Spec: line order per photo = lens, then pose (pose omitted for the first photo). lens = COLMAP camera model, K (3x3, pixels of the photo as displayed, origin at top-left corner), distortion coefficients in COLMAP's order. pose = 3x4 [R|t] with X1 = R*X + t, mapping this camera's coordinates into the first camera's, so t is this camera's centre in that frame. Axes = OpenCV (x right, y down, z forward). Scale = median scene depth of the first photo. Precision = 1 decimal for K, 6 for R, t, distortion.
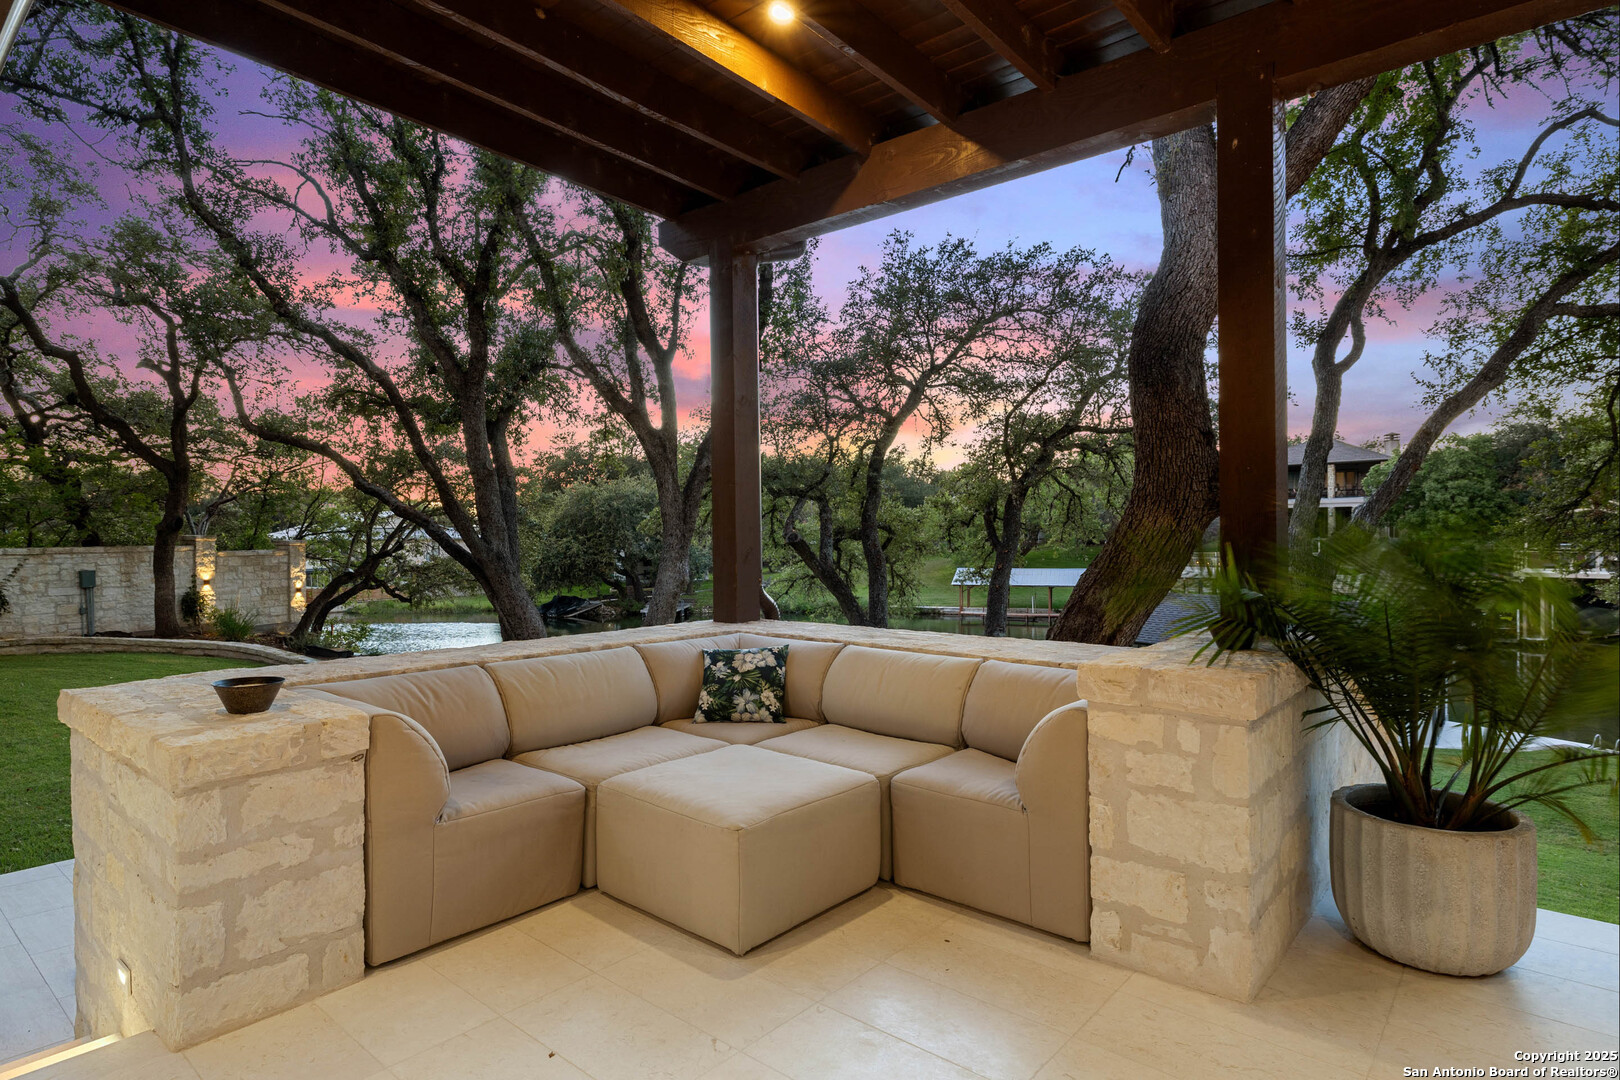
lens RADIAL K [[865.3, 0, 810.0], [0, 865.3, 540.0], [0, 0, 1]] dist [-0.001614, 0.000339]
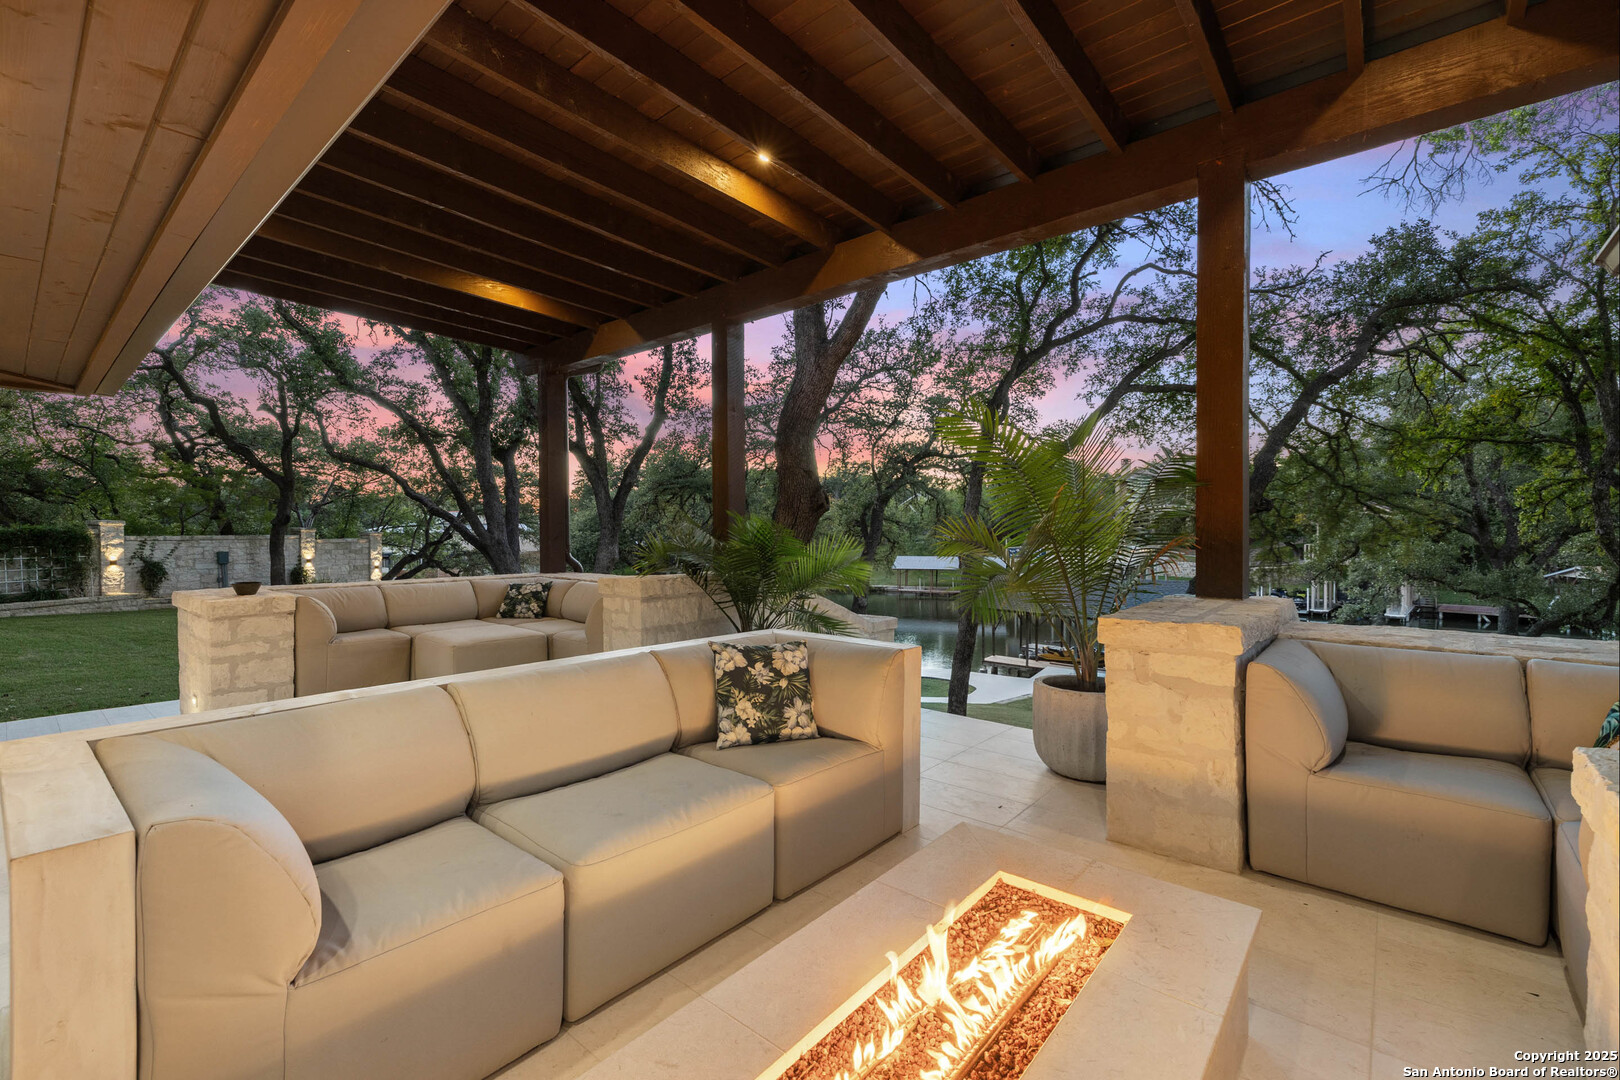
lens RADIAL K [[689.1, 0, 810.0], [0, 689.1, 540.0], [0, 0, 1]] dist [0.002034, 0.000111]
pose [[0.999985, 0.003714, -0.004116, 0.148506], [-0.003683, 0.999965, 0.007511, 0.003638], [0.004143, -0.007496, 0.999963, -0.147114]]
